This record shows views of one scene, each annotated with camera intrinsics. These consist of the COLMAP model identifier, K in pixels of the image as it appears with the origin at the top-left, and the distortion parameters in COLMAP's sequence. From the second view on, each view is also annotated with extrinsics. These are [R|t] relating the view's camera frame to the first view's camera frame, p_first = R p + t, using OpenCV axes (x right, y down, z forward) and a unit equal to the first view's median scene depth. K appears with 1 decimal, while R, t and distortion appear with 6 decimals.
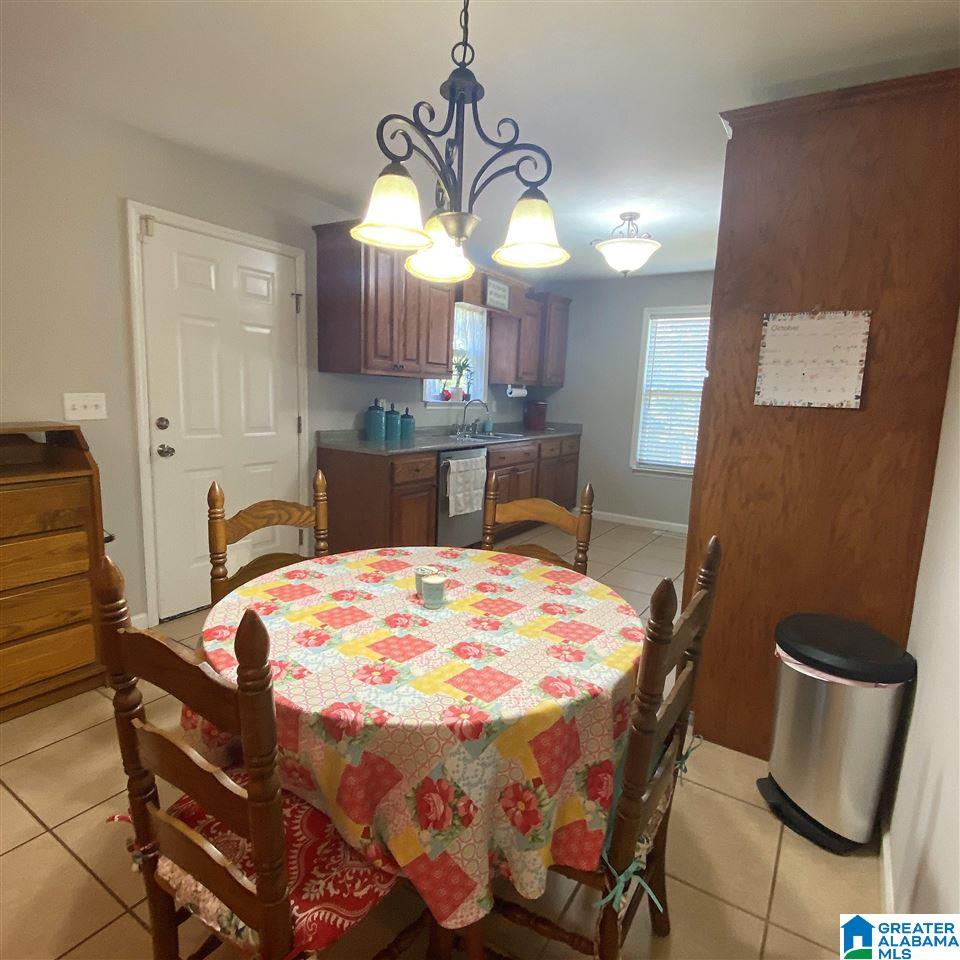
lens RADIAL K [[548.5, 0, 479.8], [0, 548.5, 478.7], [0, 0, 1]] dist [0.028488, -0.018023]
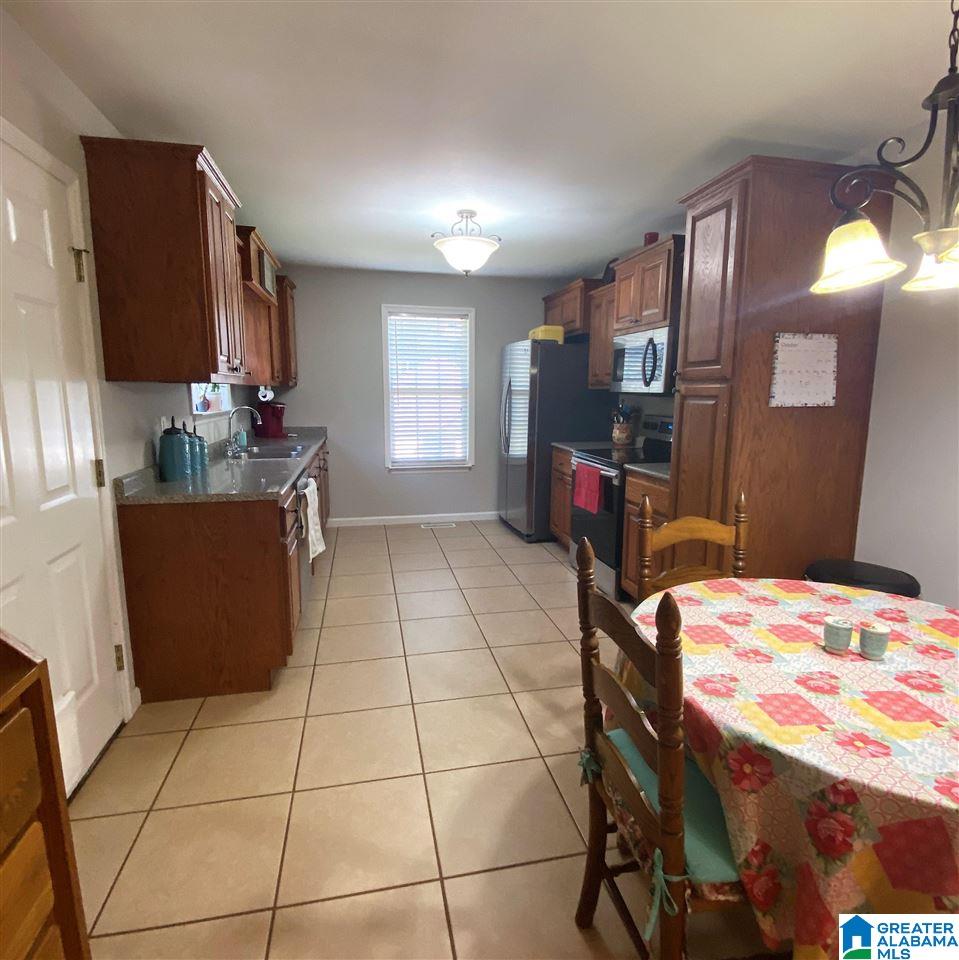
lens RADIAL K [[548.5, 0, 459.7], [0, 548.5, 479.0], [0, 0, 1]] dist [0.028488, -0.018023]
pose [[0.718478, -0.151099, 0.678939, -0.471334], [0.137117, 0.987733, 0.074719, -0.089402], [-0.681900, 0.039410, 0.730383, 0.321253]]
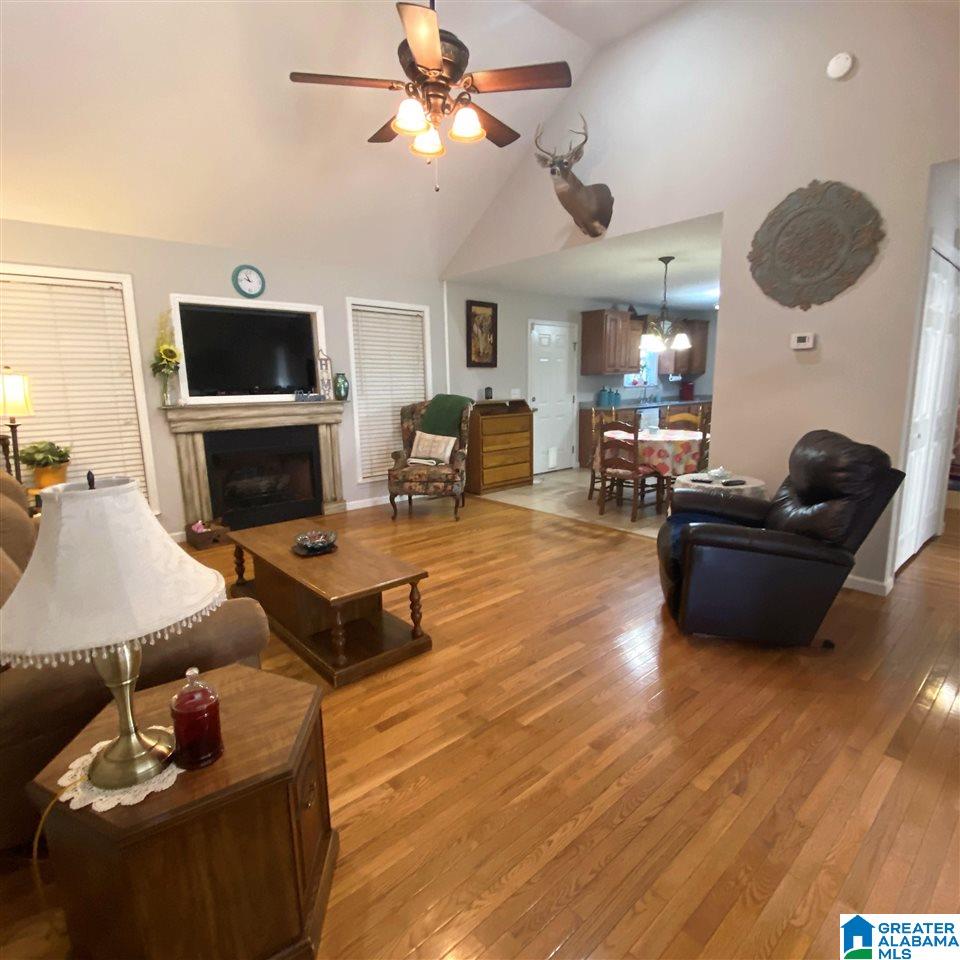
lens RADIAL K [[548.5, 0, 471.3], [0, 548.5, 485.2], [0, 0, 1]] dist [0.028488, -0.018023]
pose [[0.960111, -0.006311, -0.279546, -0.106038], [0.013250, 0.999649, 0.022937, 0.210066], [0.279304, -0.025726, 0.959858, -1.374148]]
